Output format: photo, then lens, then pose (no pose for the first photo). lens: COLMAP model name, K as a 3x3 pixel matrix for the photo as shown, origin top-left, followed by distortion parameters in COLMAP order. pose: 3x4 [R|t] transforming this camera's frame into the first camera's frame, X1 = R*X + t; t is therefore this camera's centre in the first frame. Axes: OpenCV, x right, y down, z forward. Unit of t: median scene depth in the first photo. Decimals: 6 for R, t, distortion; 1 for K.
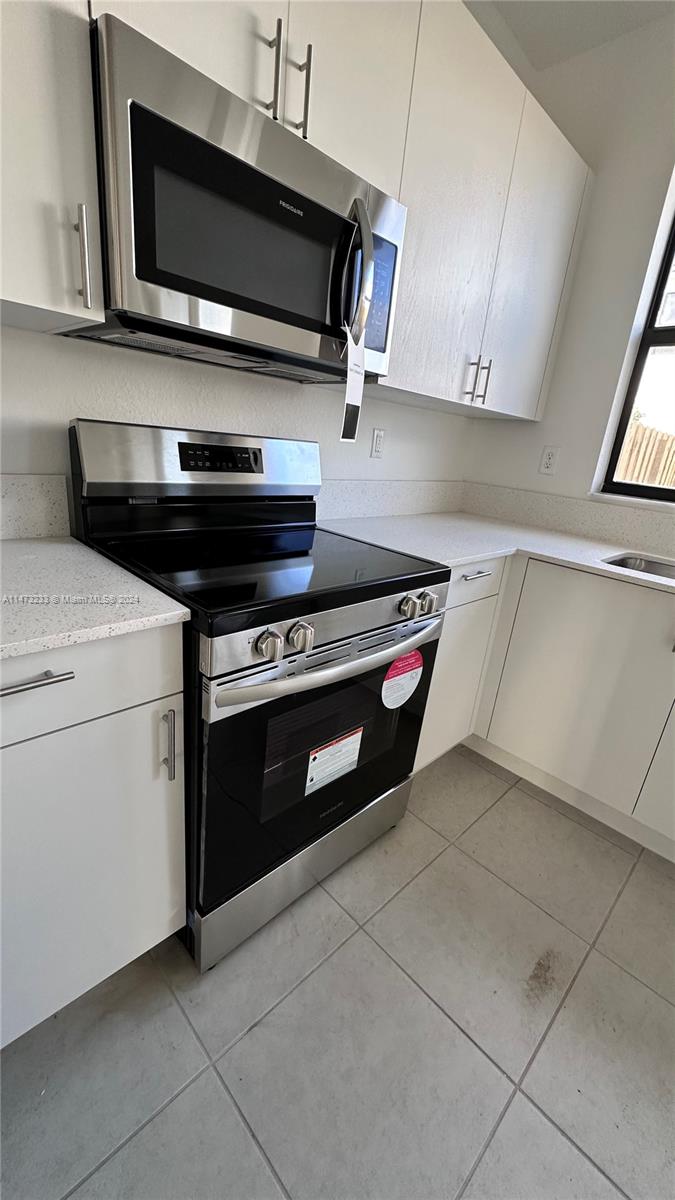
lens RADIAL K [[479.1, 0, 337.4], [0, 479.1, 601.0], [0, 0, 1]] dist [-0.002007, 0.001132]
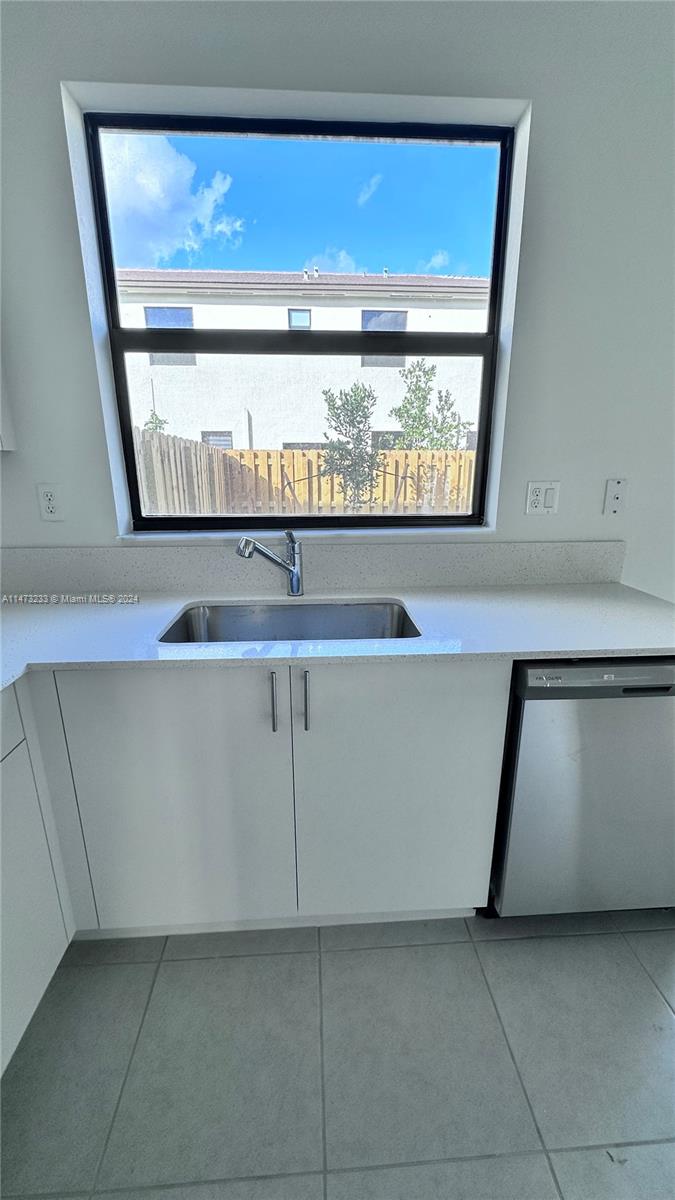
lens RADIAL K [[479.1, 0, 339.2], [0, 479.1, 598.8], [0, 0, 1]] dist [-0.002007, 0.001132]
pose [[0.650743, -0.299889, 0.697567, 0.342024], [0.310764, 0.943421, 0.115679, -0.200890], [-0.692790, 0.141501, 0.707120, 0.397050]]
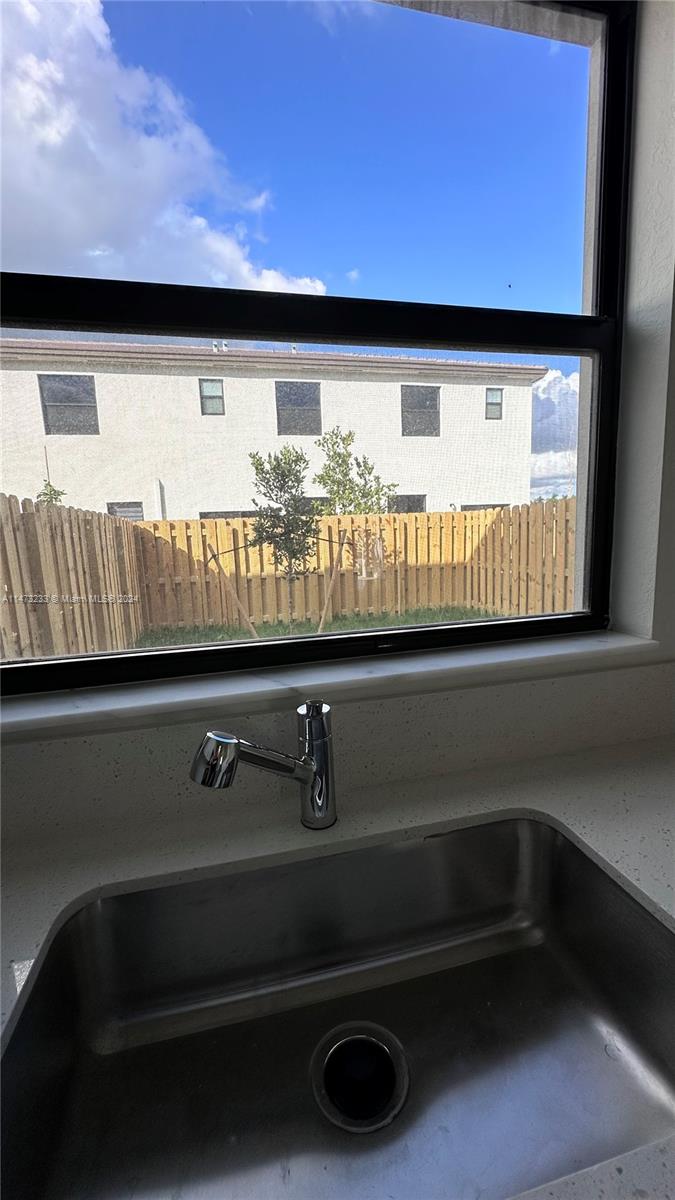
lens RADIAL K [[479.1, 0, 340.3], [0, 479.1, 595.2], [0, 0, 1]] dist [-0.002007, 0.001132]
pose [[0.502137, -0.237256, 0.831606, 0.795919], [0.366172, 0.929502, 0.044086, -0.400063], [-0.783439, 0.282373, 0.553614, 1.027164]]
